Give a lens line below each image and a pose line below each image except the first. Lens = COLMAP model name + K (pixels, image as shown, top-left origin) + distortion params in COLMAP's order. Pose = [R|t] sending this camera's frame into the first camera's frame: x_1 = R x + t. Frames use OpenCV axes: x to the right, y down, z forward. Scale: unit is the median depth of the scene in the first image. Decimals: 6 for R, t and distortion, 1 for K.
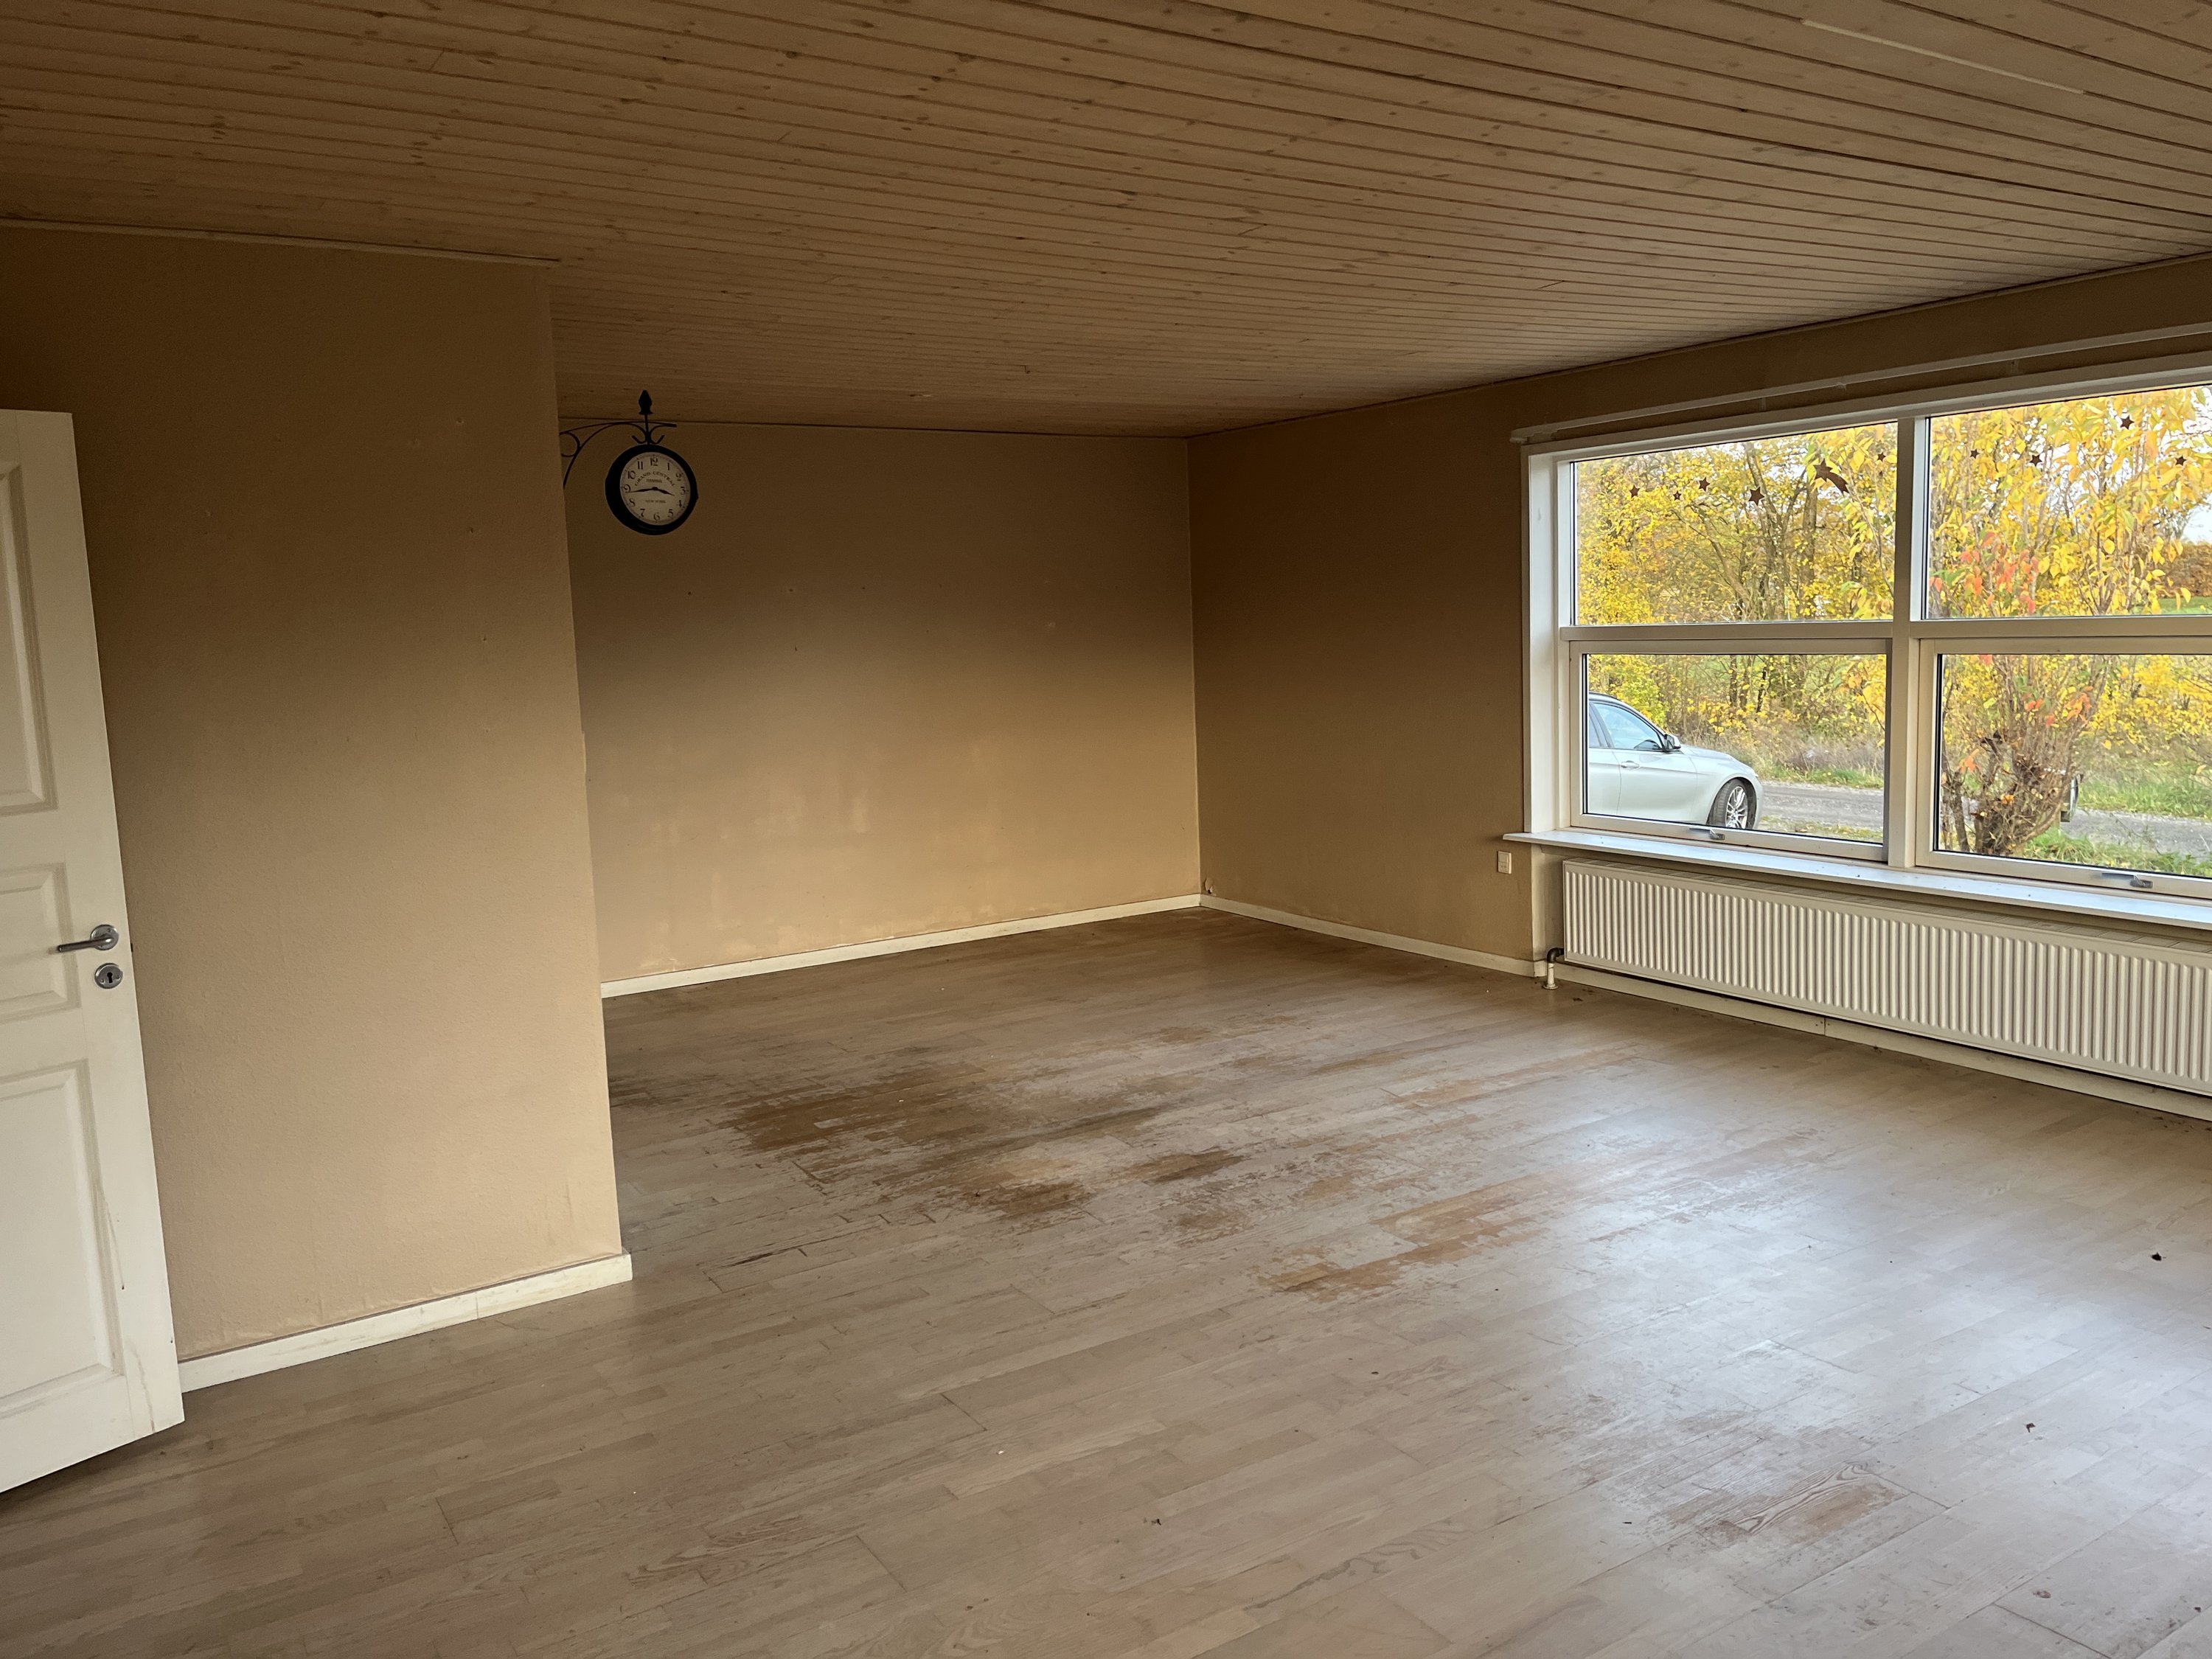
lens RADIAL K [[1668.2, 0, 1105.8], [0, 1668.2, 811.3], [0, 0, 1]] dist [0.094859, -0.114459]
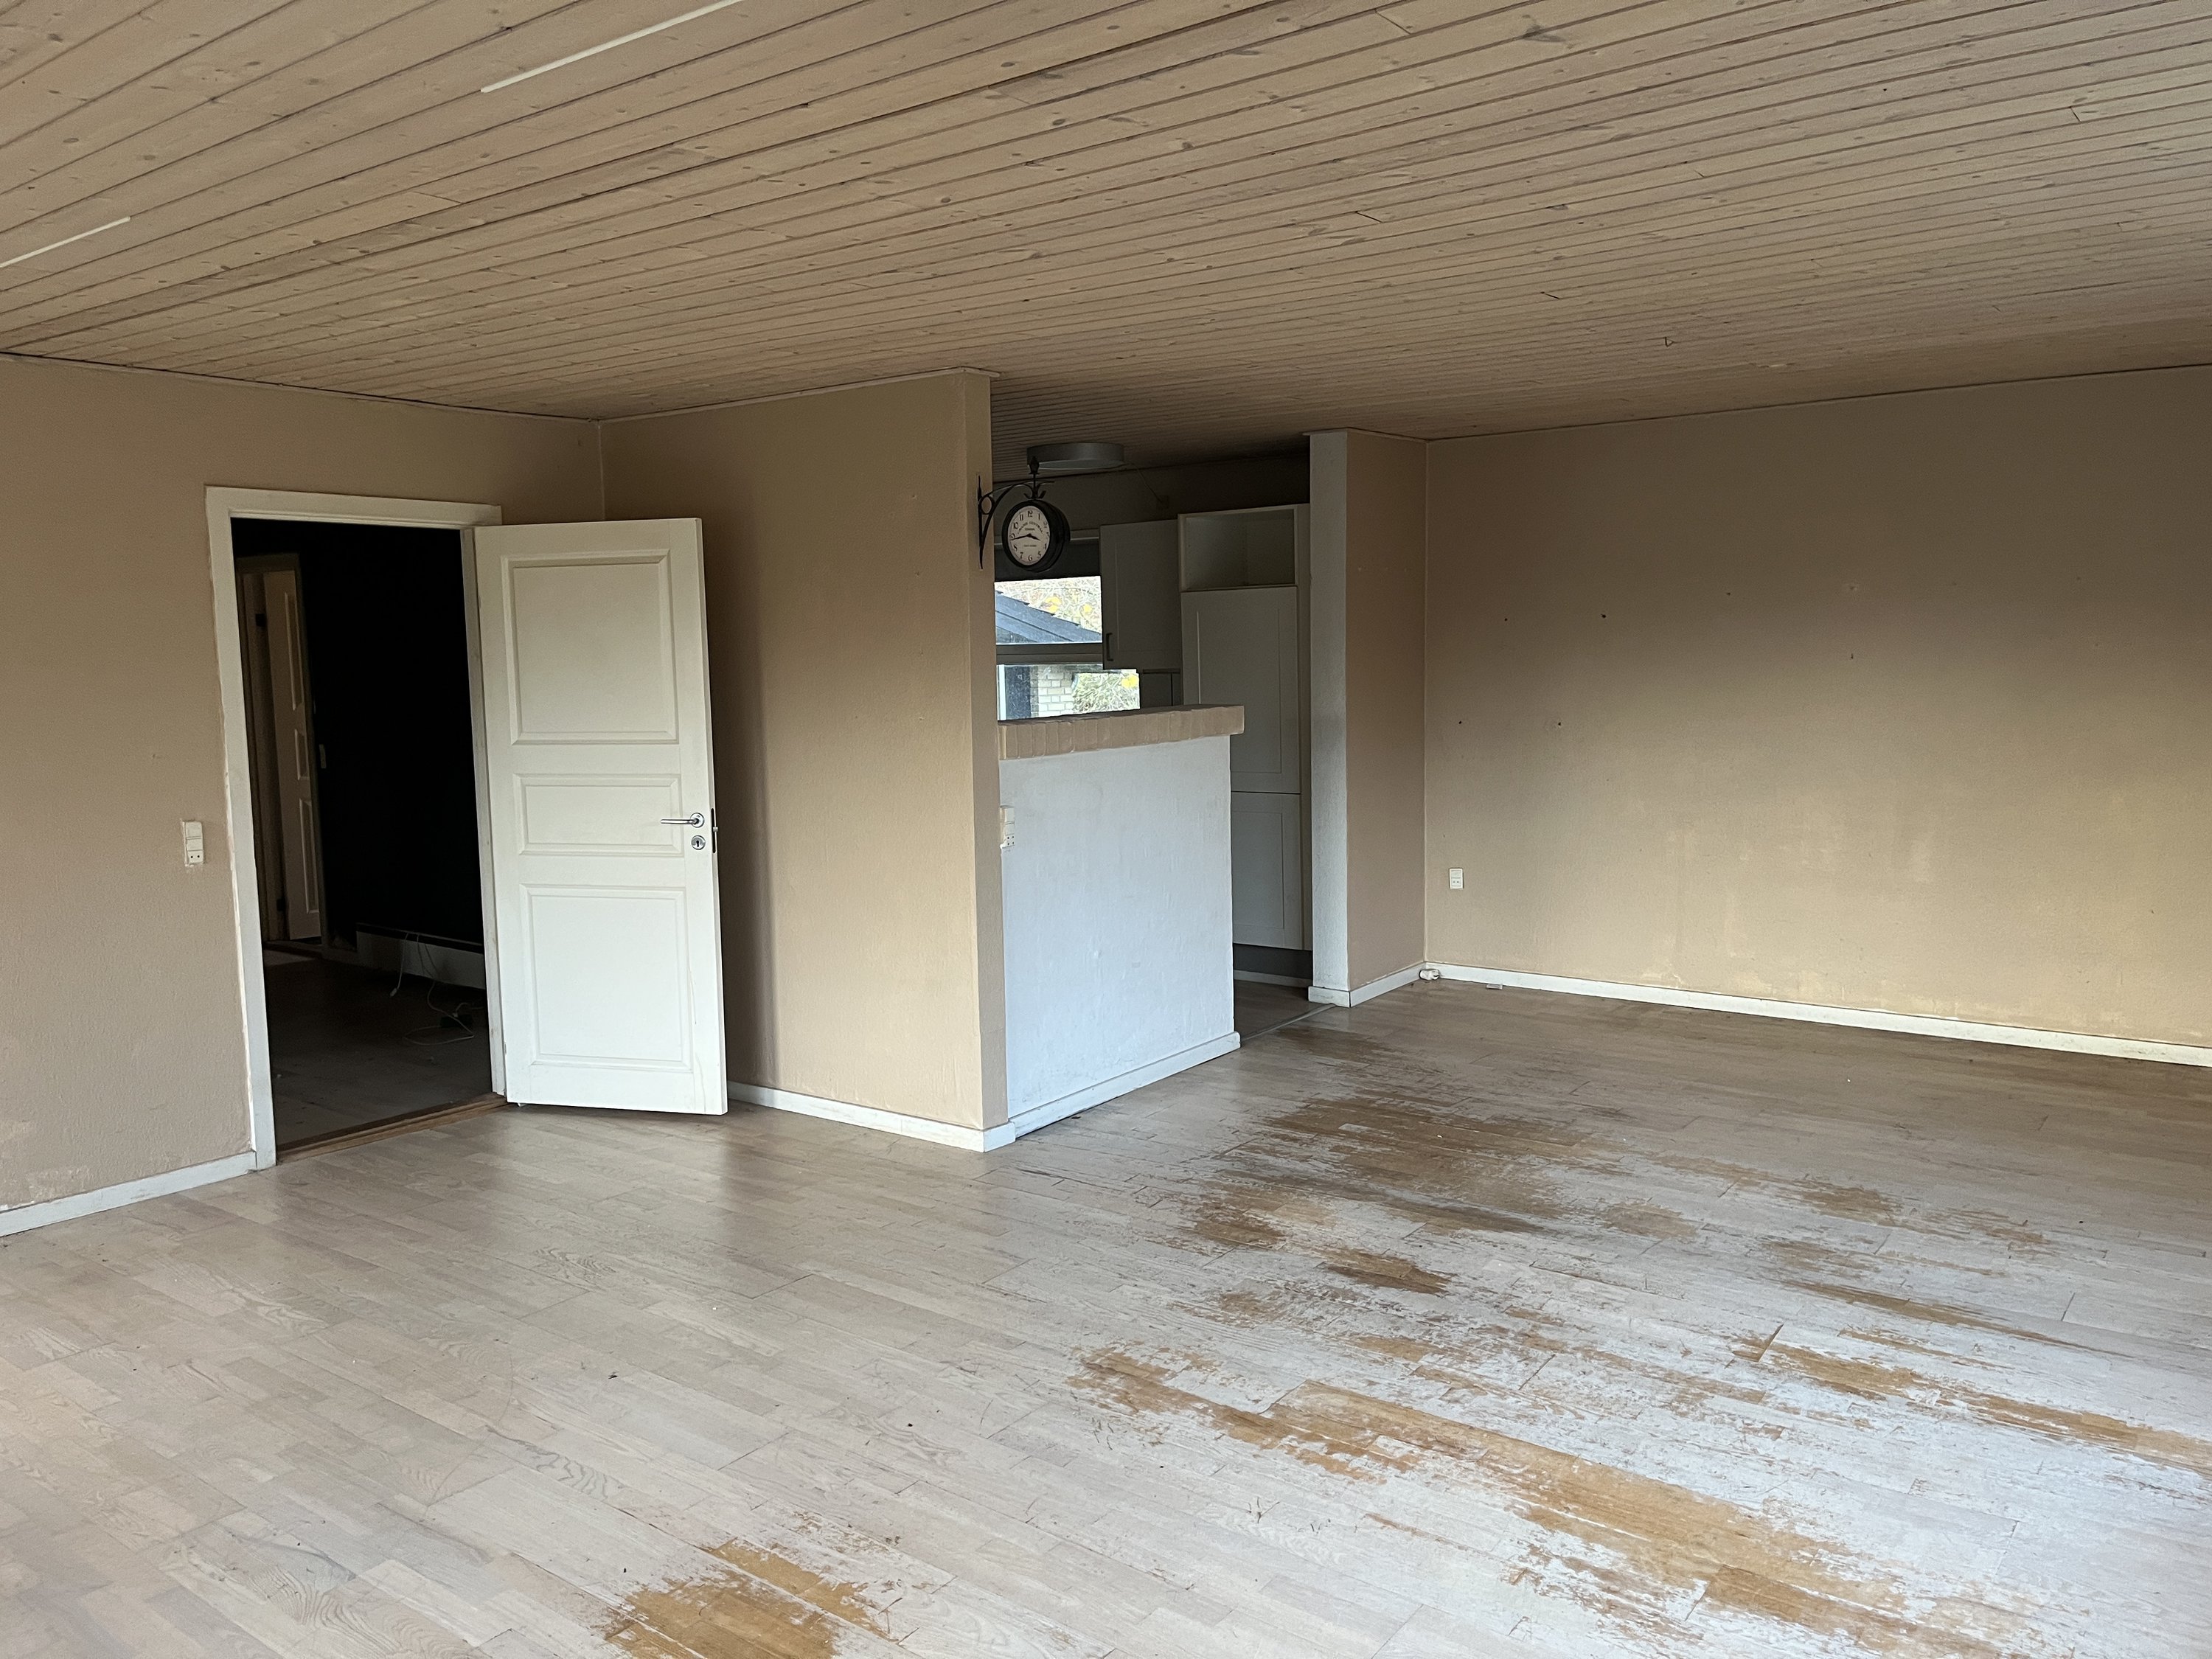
lens RADIAL K [[1668.2, 0, 1105.8], [0, 1668.2, 811.3], [0, 0, 1]] dist [0.094859, -0.114459]
pose [[0.351728, 0.124958, -0.927725, 0.766134], [-0.104448, 0.990101, 0.093761, -0.092971], [0.930257, 0.063921, 0.361297, 0.514873]]
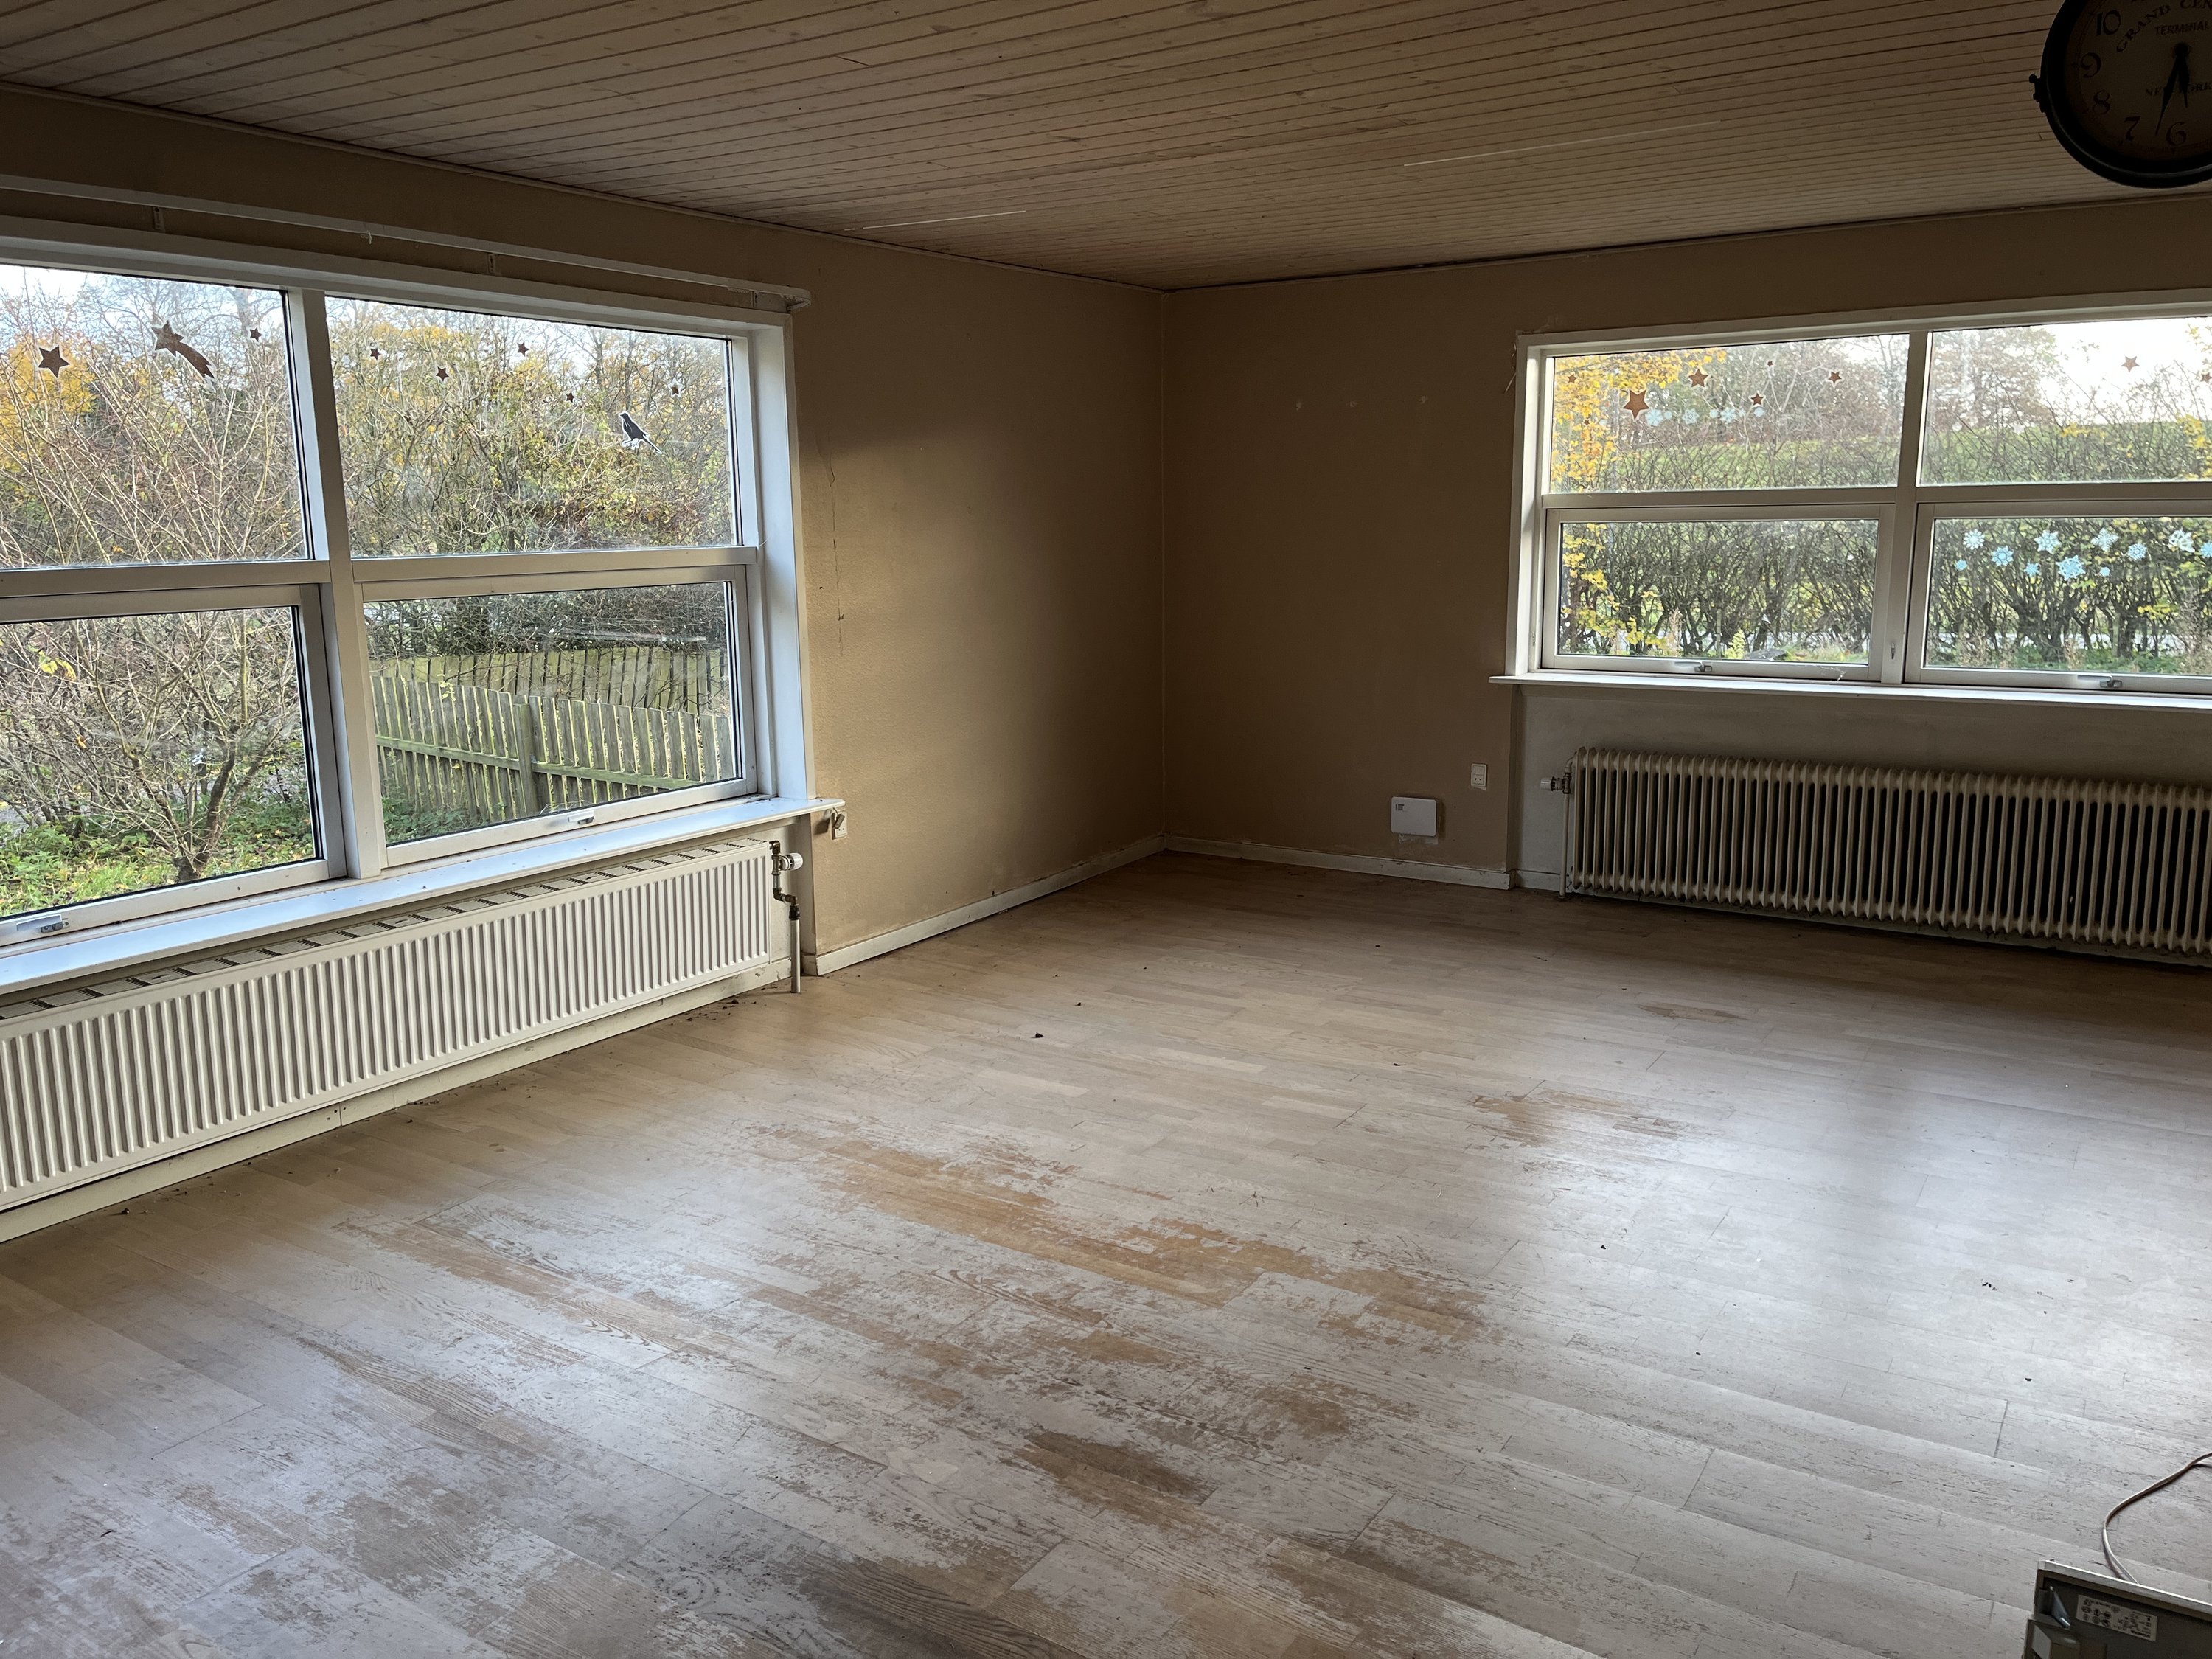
lens RADIAL K [[1668.2, 0, 1105.8], [0, 1668.2, 811.3], [0, 0, 1]] dist [0.094859, -0.114459]
pose [[-0.413093, -0.119679, 0.902791, -0.431922], [0.138340, 0.971576, 0.192098, -0.115291], [-0.900120, 0.204246, -0.384795, 1.144818]]
